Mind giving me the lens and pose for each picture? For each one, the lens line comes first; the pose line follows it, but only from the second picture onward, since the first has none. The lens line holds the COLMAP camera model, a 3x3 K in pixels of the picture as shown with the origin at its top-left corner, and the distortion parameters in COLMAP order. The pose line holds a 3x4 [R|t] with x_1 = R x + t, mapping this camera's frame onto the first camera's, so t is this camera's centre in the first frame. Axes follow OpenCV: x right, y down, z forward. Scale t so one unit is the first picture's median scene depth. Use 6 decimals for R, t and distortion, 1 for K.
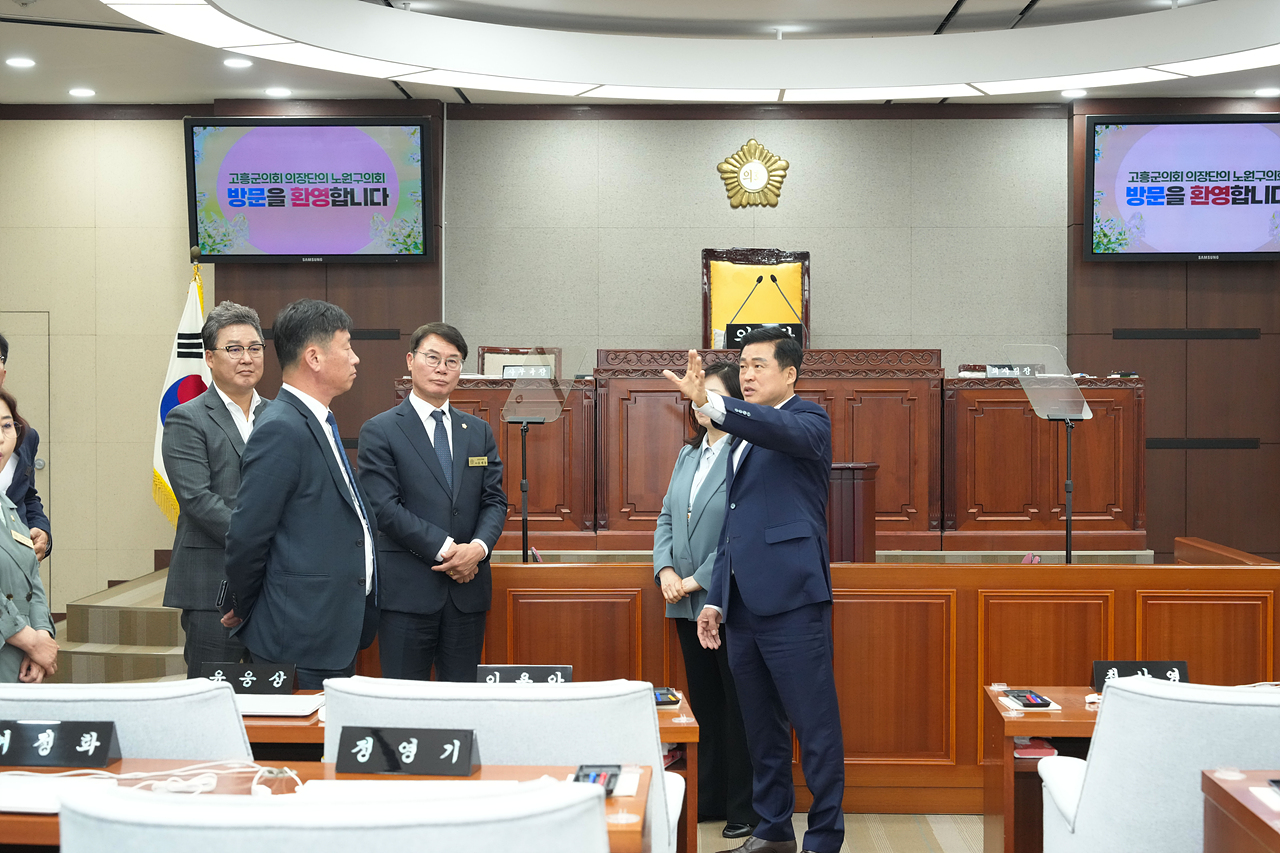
lens RADIAL K [[1731.0, 0, 640.0], [0, 1731.0, 426.5], [0, 0, 1]] dist [0.098742, -0.017388]
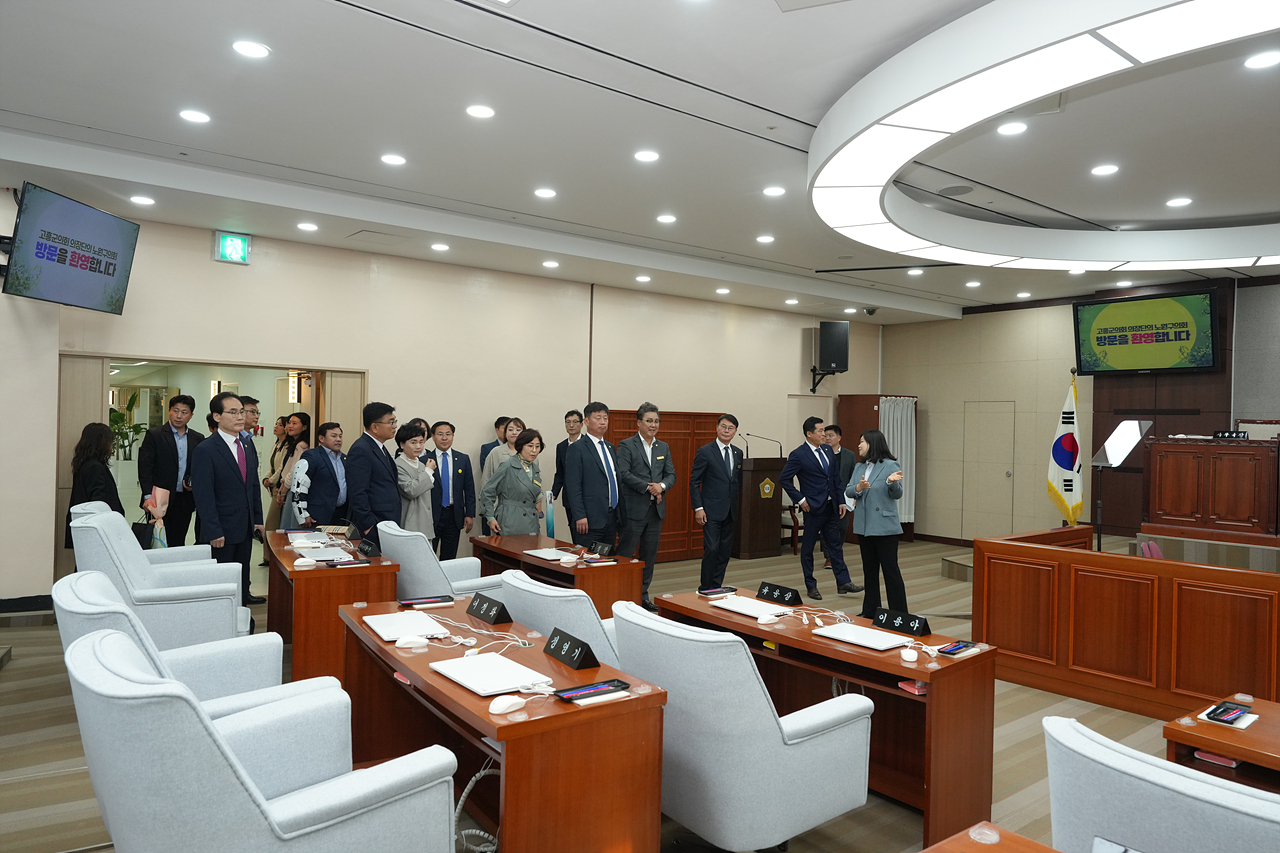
lens RADIAL K [[840.3, 0, 640.0], [0, 840.3, 426.5], [0, 0, 1]] dist [0.000067, 0.000080]
pose [[0.627003, 0.020124, -0.778757, 0.176896], [-0.045592, 0.998901, -0.010895, -0.004570], [0.777681, 0.042336, 0.627231, 0.032645]]
